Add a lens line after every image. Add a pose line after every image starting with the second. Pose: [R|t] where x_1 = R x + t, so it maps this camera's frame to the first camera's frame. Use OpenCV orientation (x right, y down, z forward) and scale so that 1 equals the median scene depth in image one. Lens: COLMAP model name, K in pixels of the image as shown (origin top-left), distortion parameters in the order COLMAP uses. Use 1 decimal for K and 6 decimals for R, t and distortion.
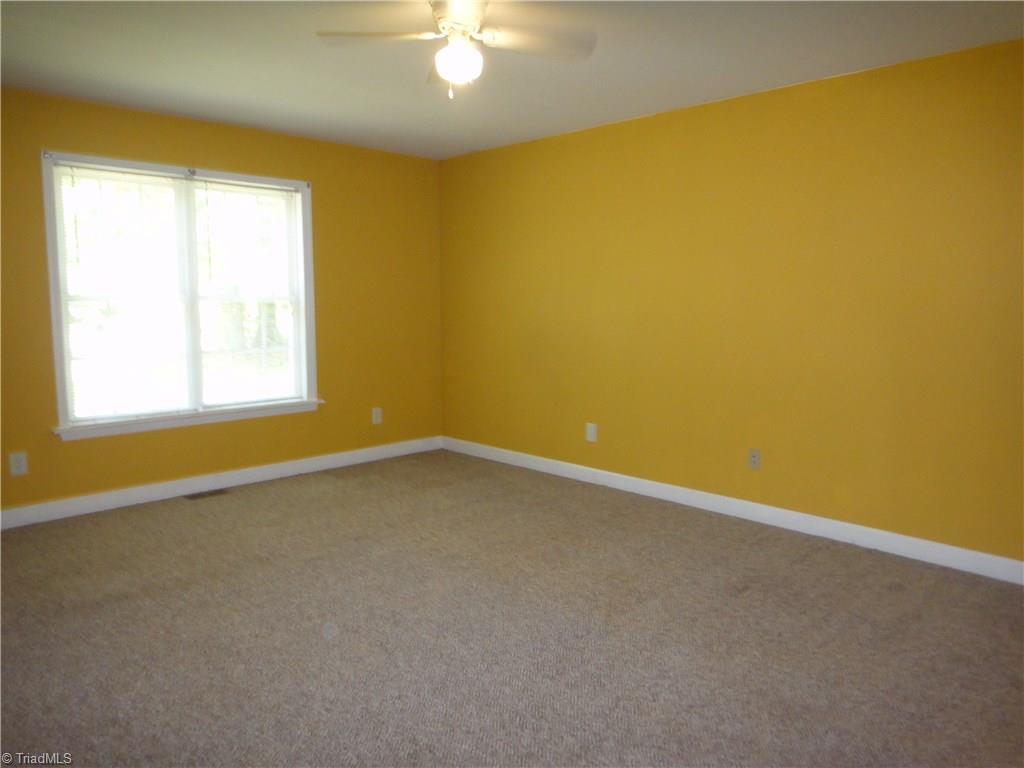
lens RADIAL K [[736.5, 0, 510.1], [0, 736.5, 378.3], [0, 0, 1]] dist [0.002080, -0.000487]
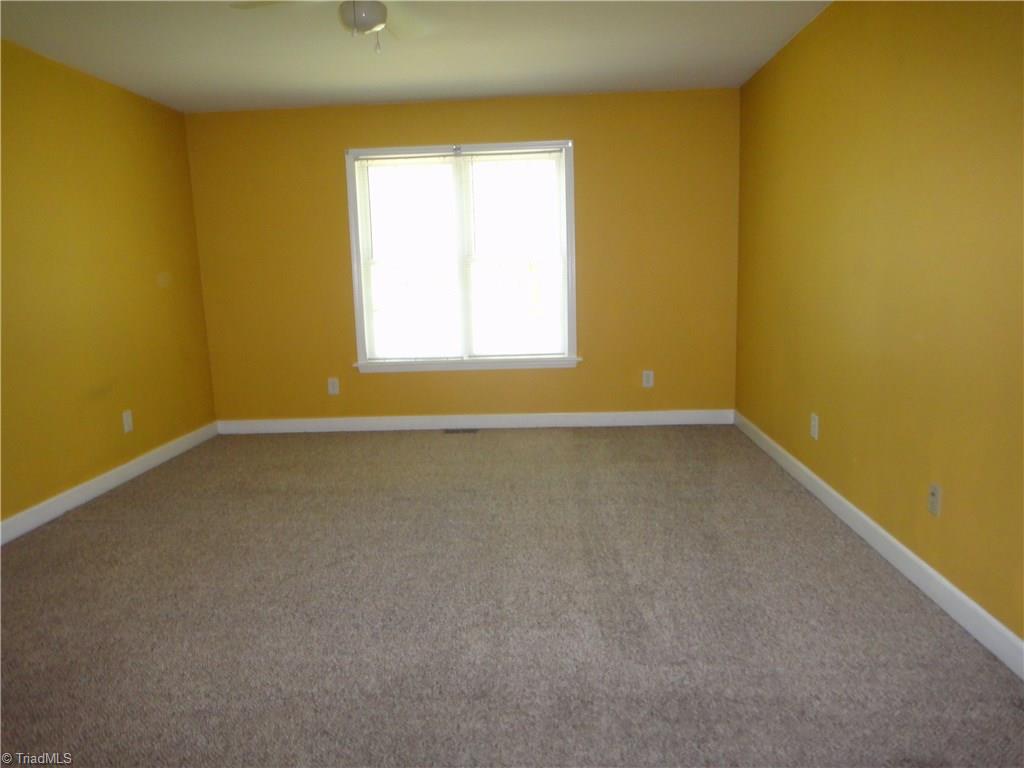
lens RADIAL K [[736.5, 0, 510.1], [0, 736.5, 378.3], [0, 0, 1]] dist [0.002080, -0.000487]
pose [[0.676907, 0.097205, -0.729622, 0.482736], [-0.048583, 0.994980, 0.087485, -0.030240], [0.734463, -0.023772, 0.678232, 0.277080]]
